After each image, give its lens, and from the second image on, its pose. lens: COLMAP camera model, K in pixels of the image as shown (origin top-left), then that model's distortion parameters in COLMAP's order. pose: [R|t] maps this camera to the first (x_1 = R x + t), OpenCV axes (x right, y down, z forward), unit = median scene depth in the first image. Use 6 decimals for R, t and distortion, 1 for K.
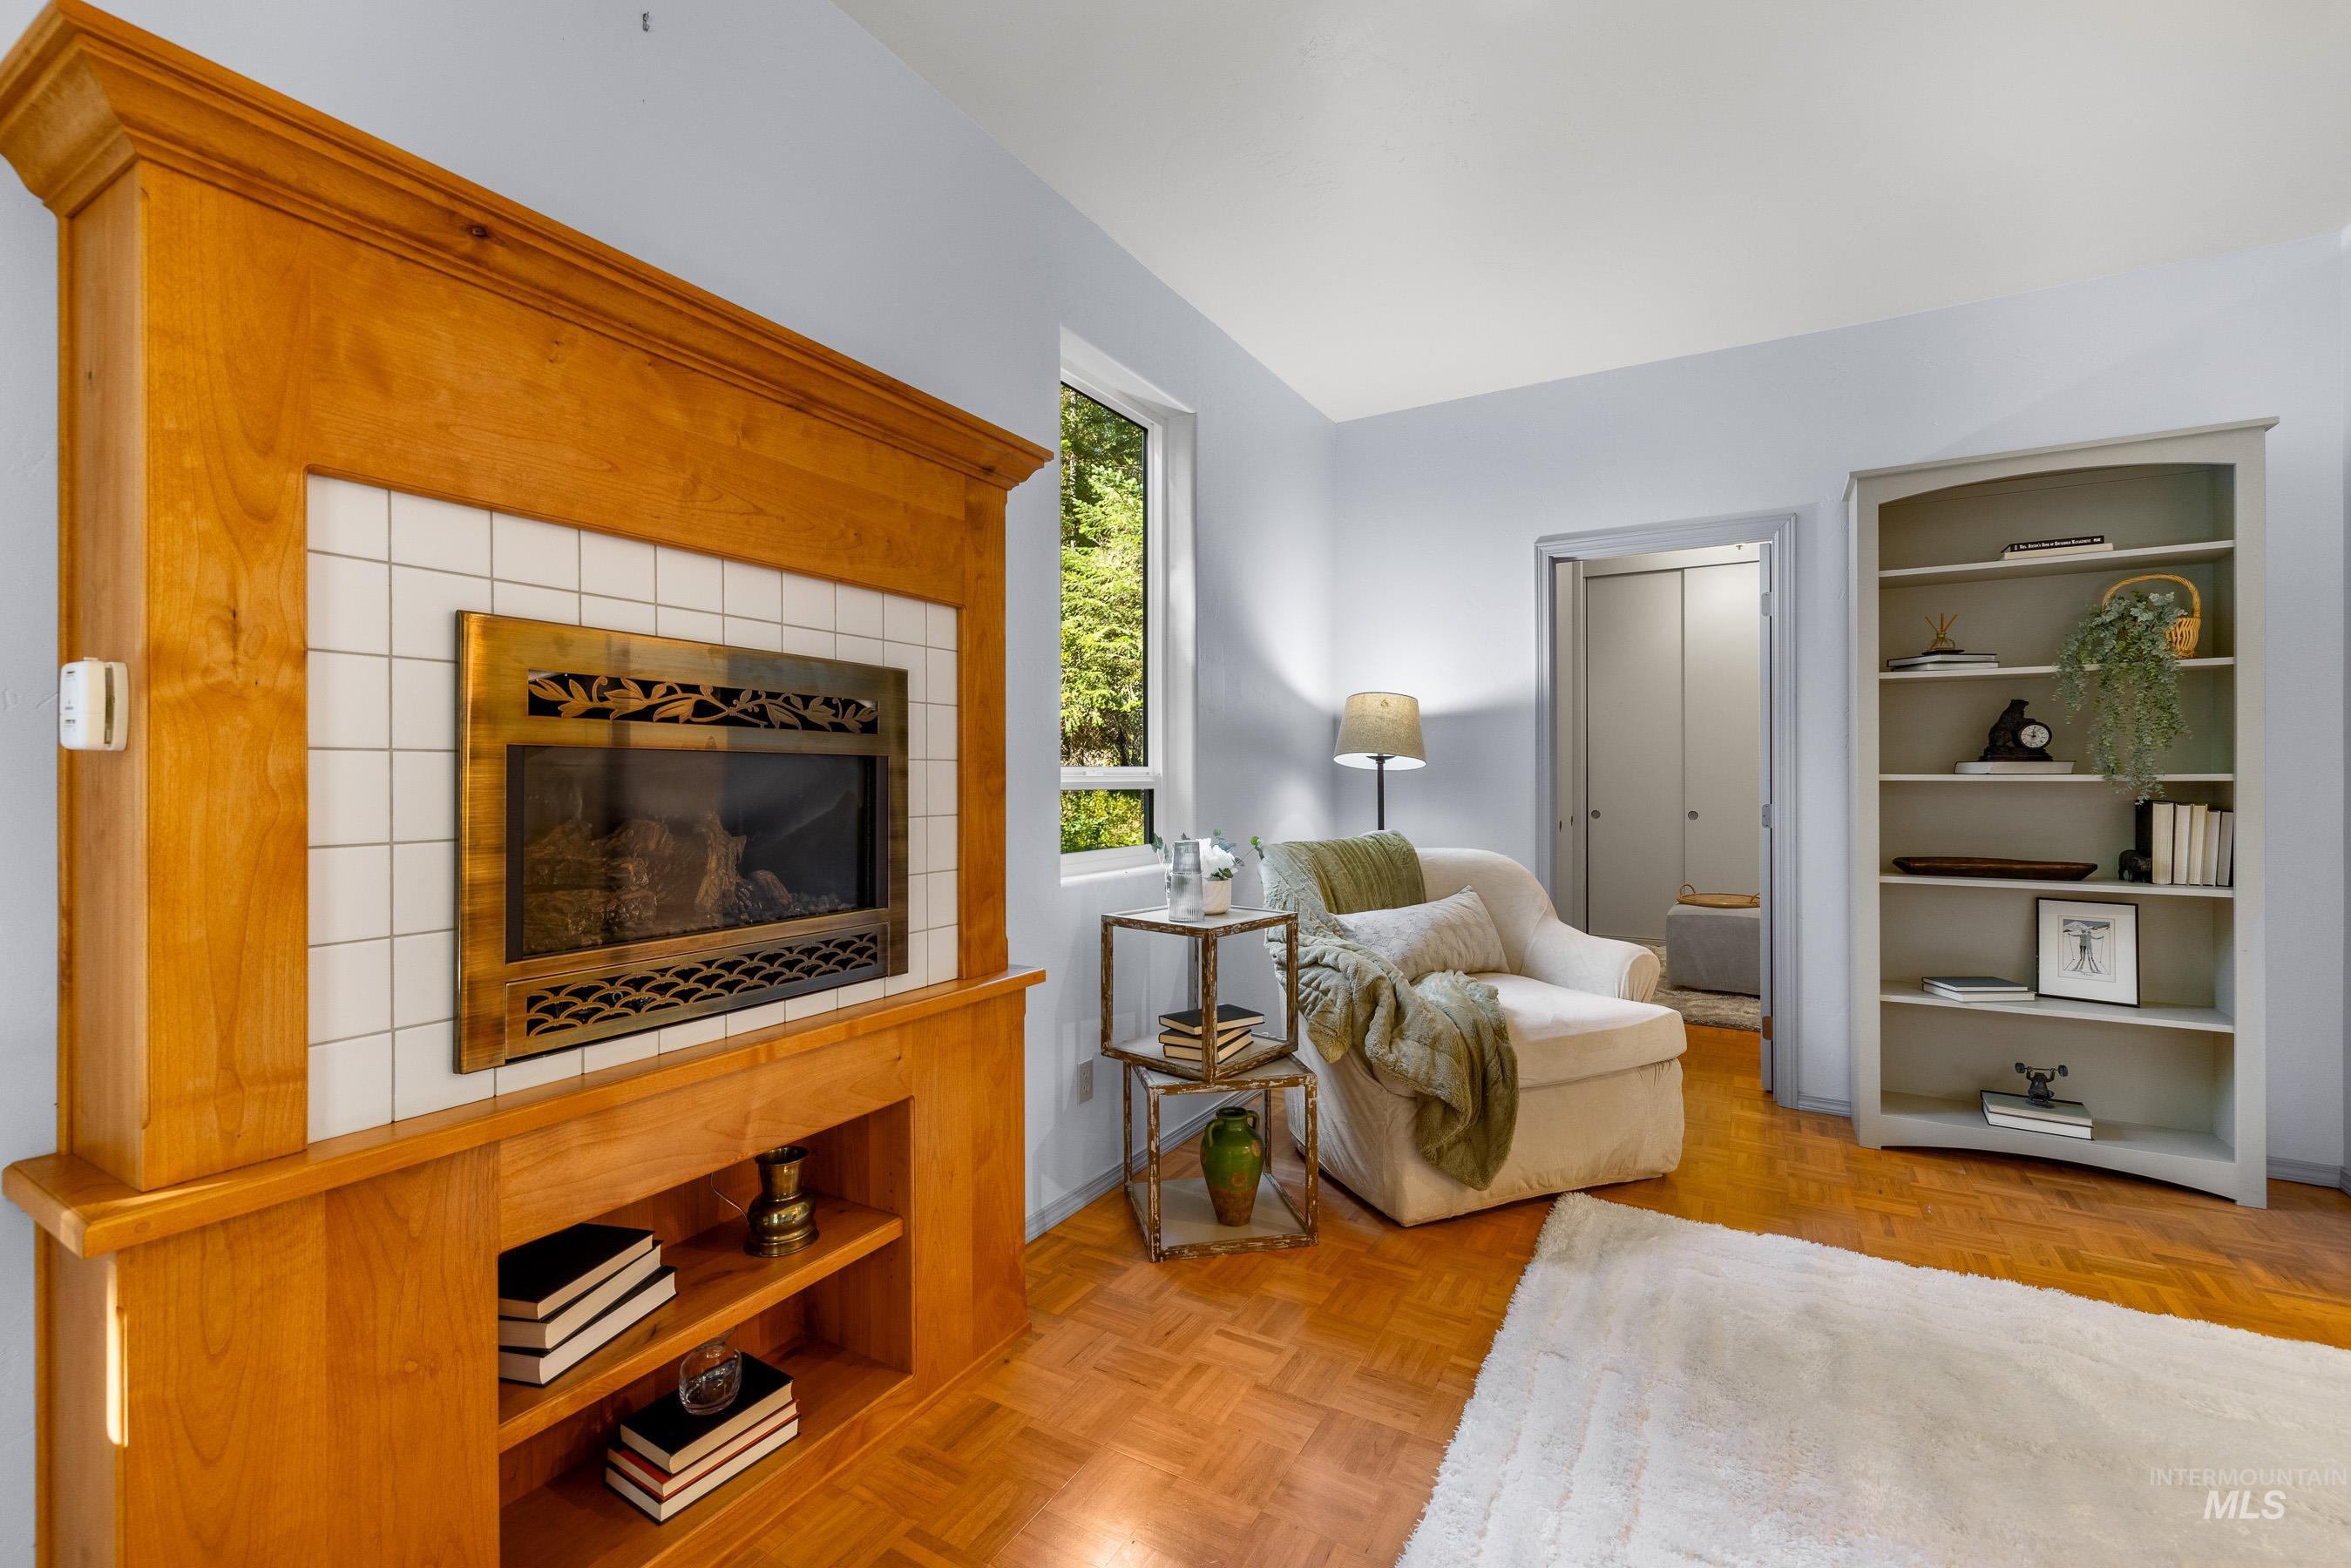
lens RADIAL K [[996.1, 0, 1166.8], [0, 996.1, 776.2], [0, 0, 1]] dist [-0.001203, 0.000731]
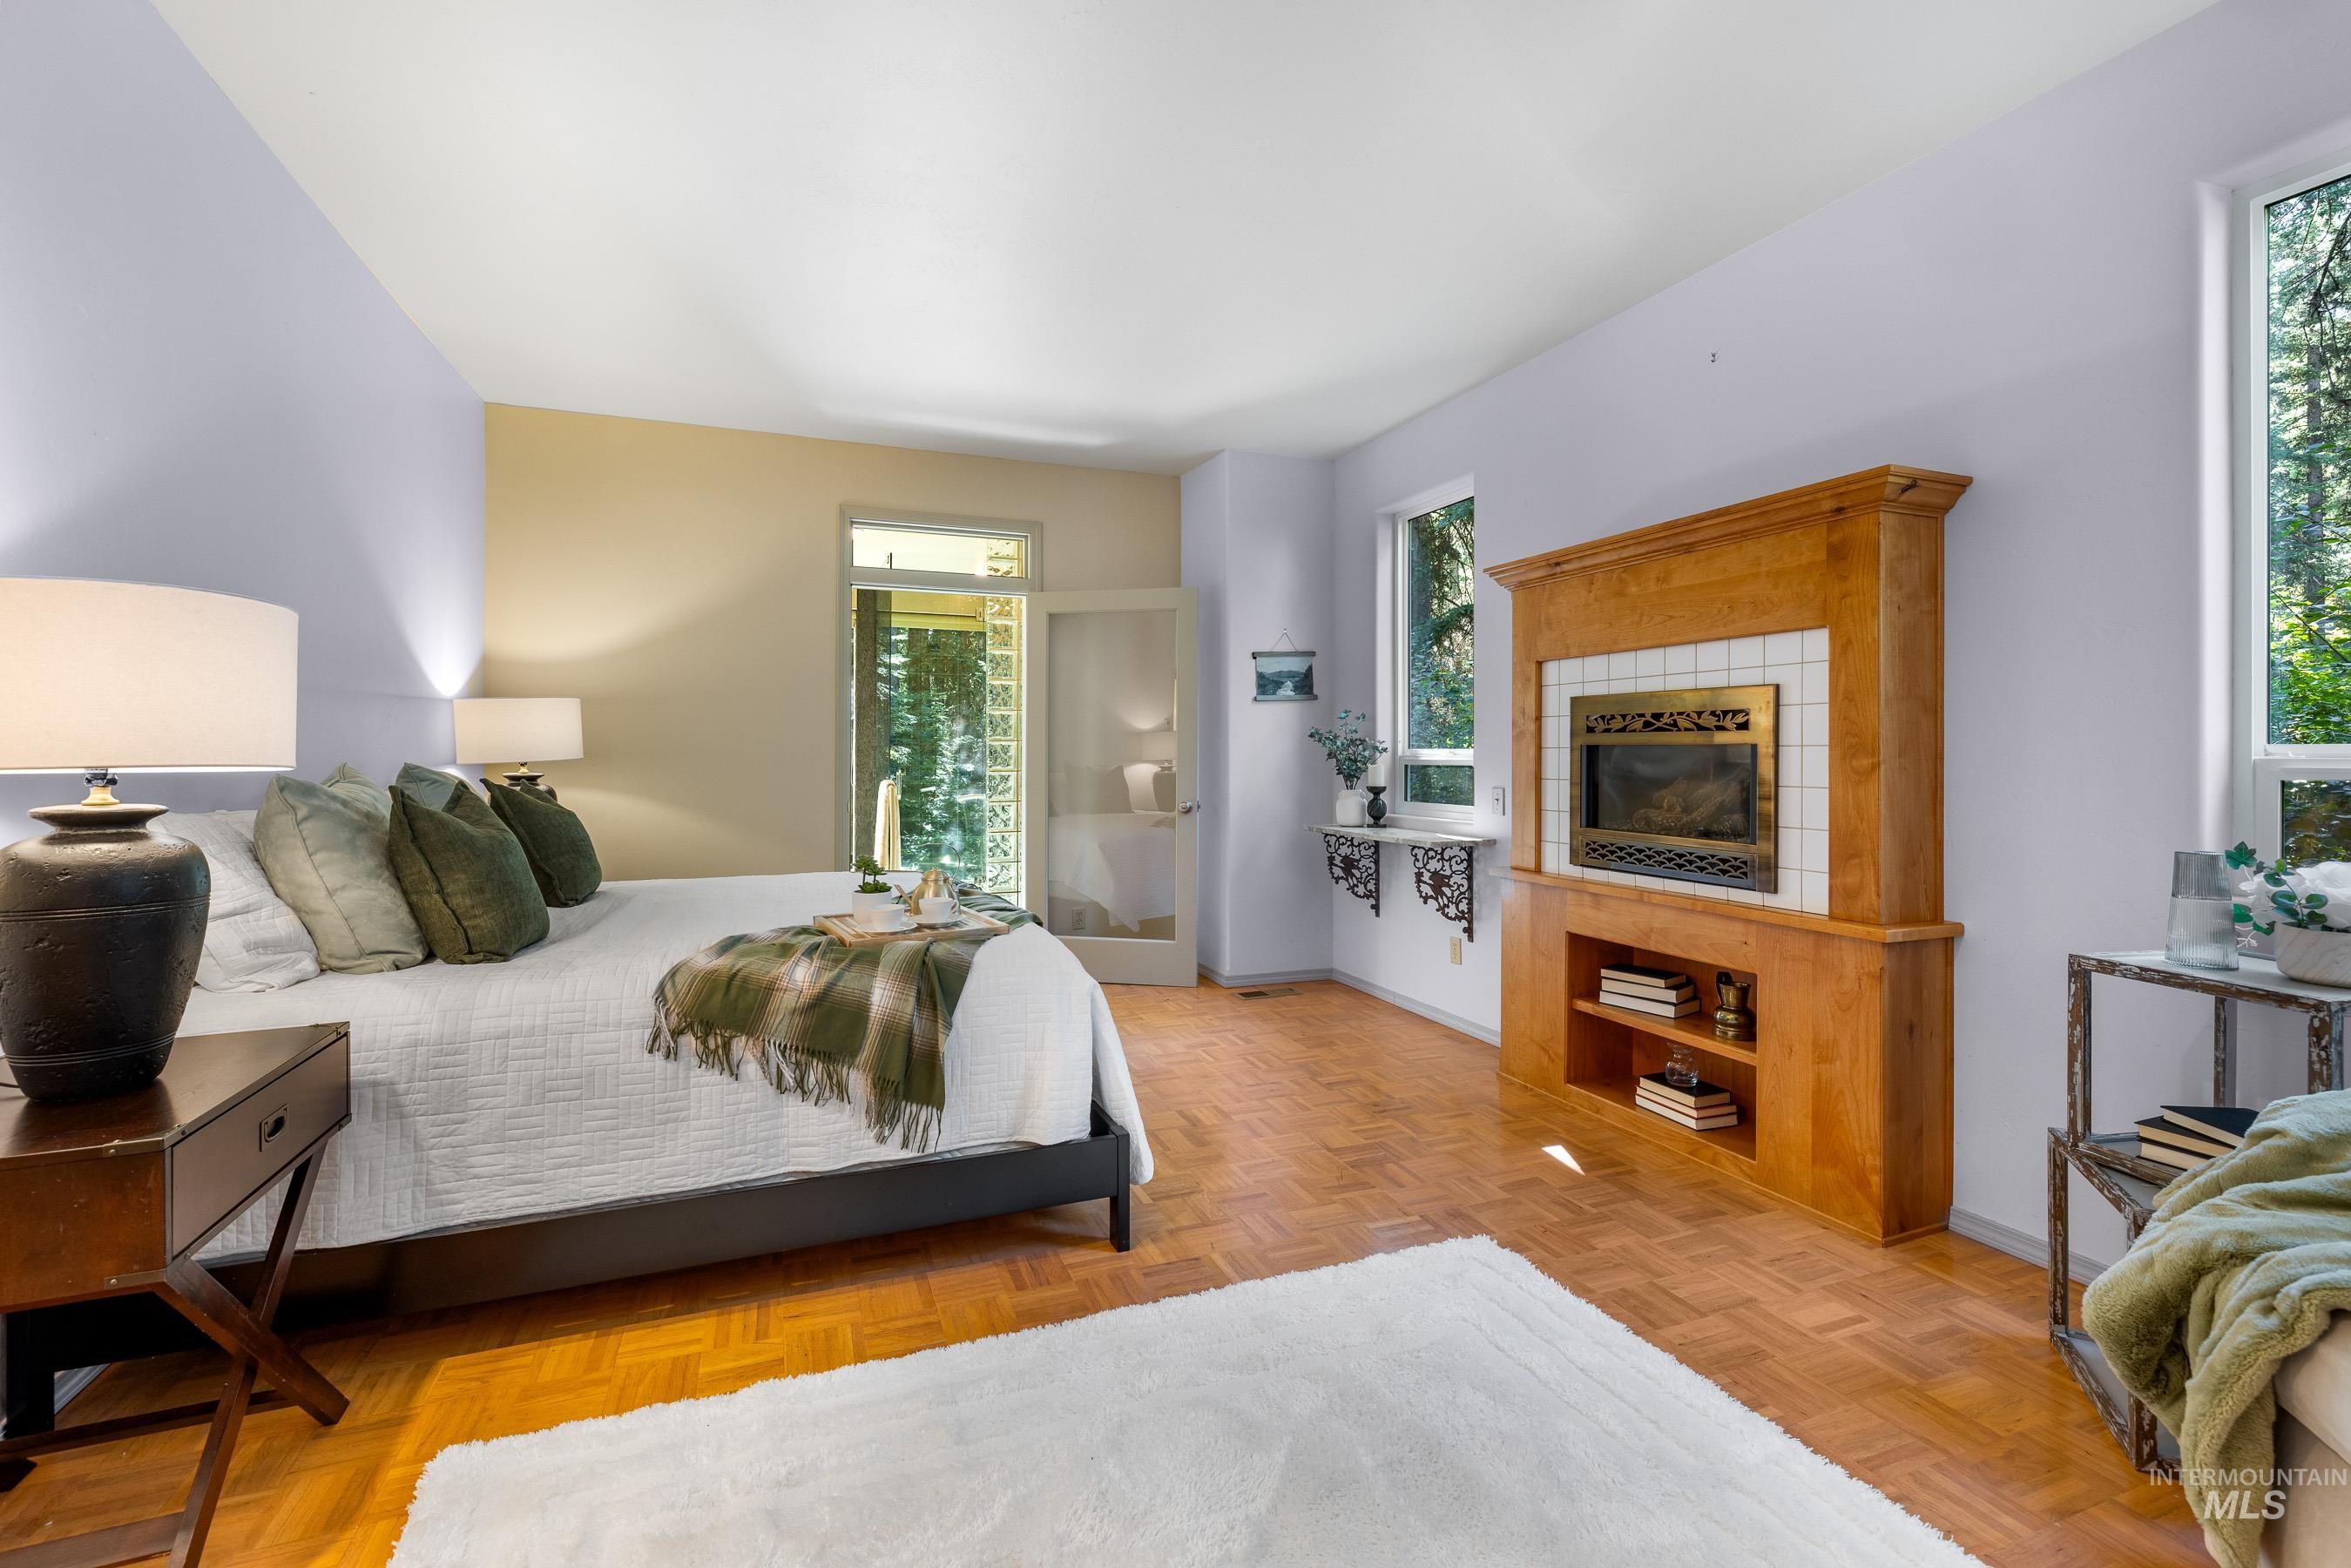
lens RADIAL K [[1001.9, 0, 1168.1], [0, 1001.9, 764.2], [0, 0, 1]] dist [0.000890, 0.000598]
pose [[-0.615739, 0.008787, -0.787901, 0.918079], [0.001158, 0.999947, 0.010247, -0.004025], [0.787949, 0.005398, -0.615717, 0.773157]]
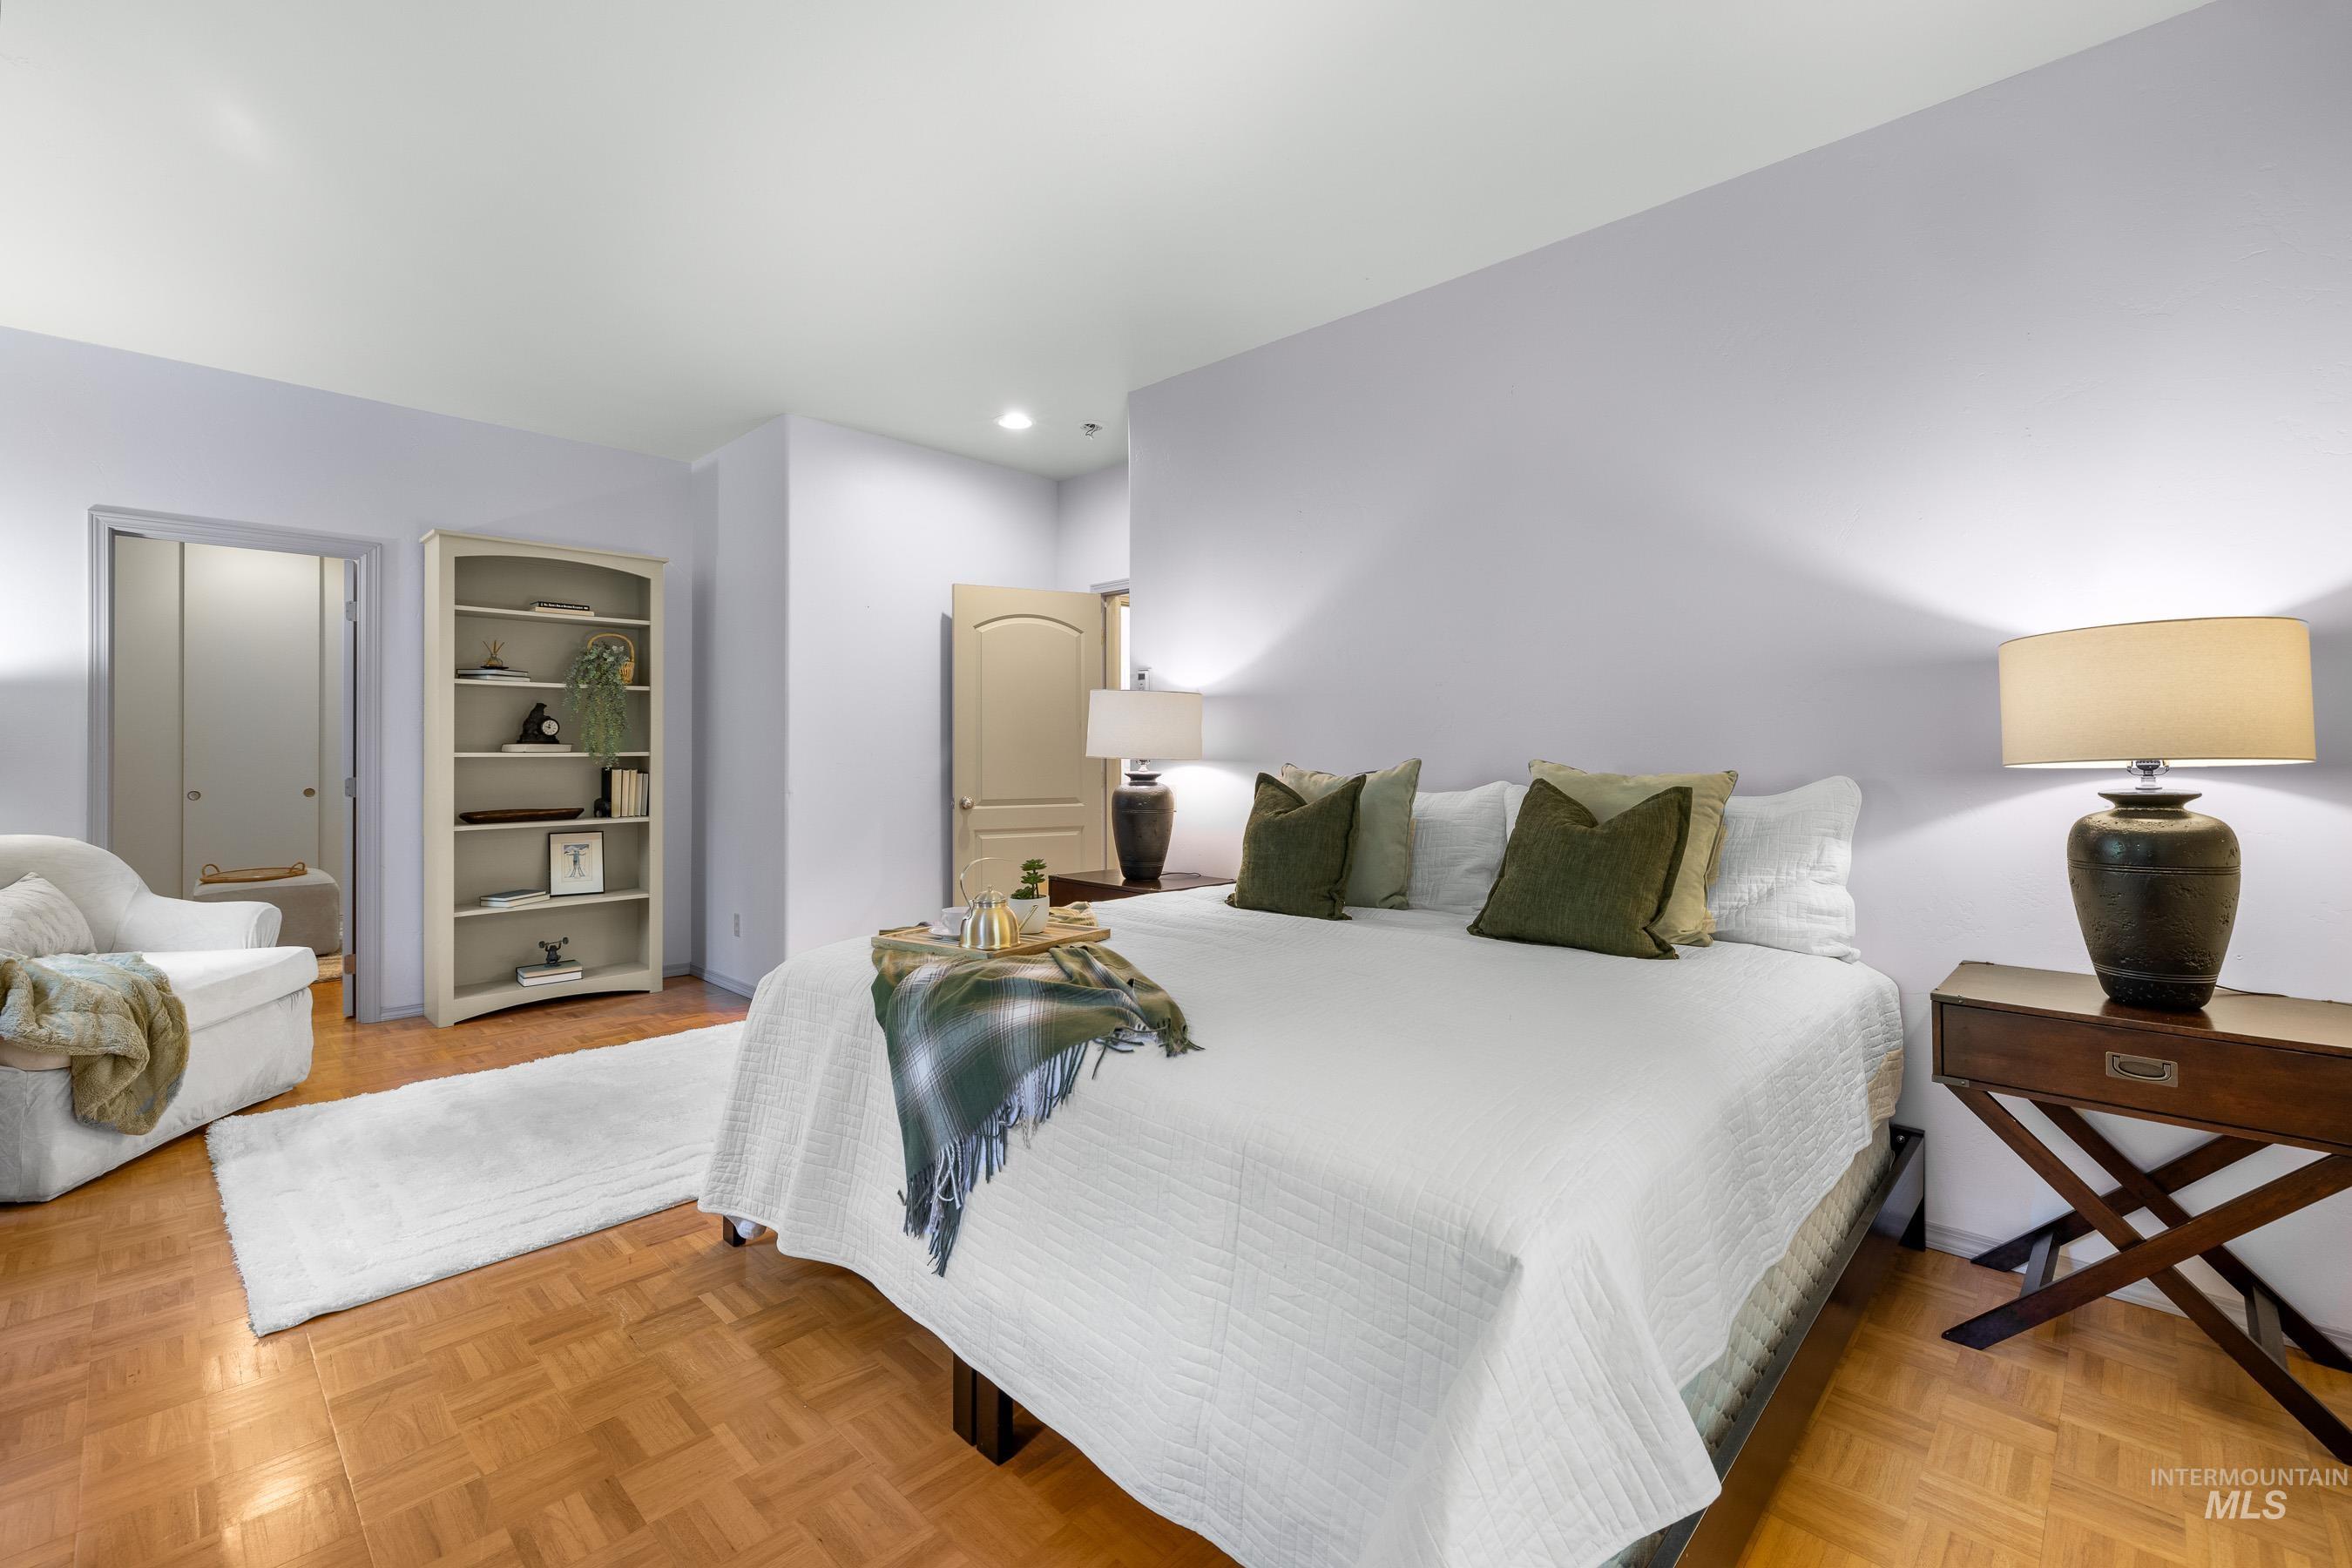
lens RADIAL K [[1005.1, 0, 1167.6], [0, 1005.1, 739.5], [0, 0, 1]] dist [0.000236, 0.000387]
pose [[0.236518, 0.010637, 0.971569, -0.458511], [0.003104, 0.999927, -0.011703, -0.000639], [-0.971622, 0.005784, 0.236467, -0.328326]]
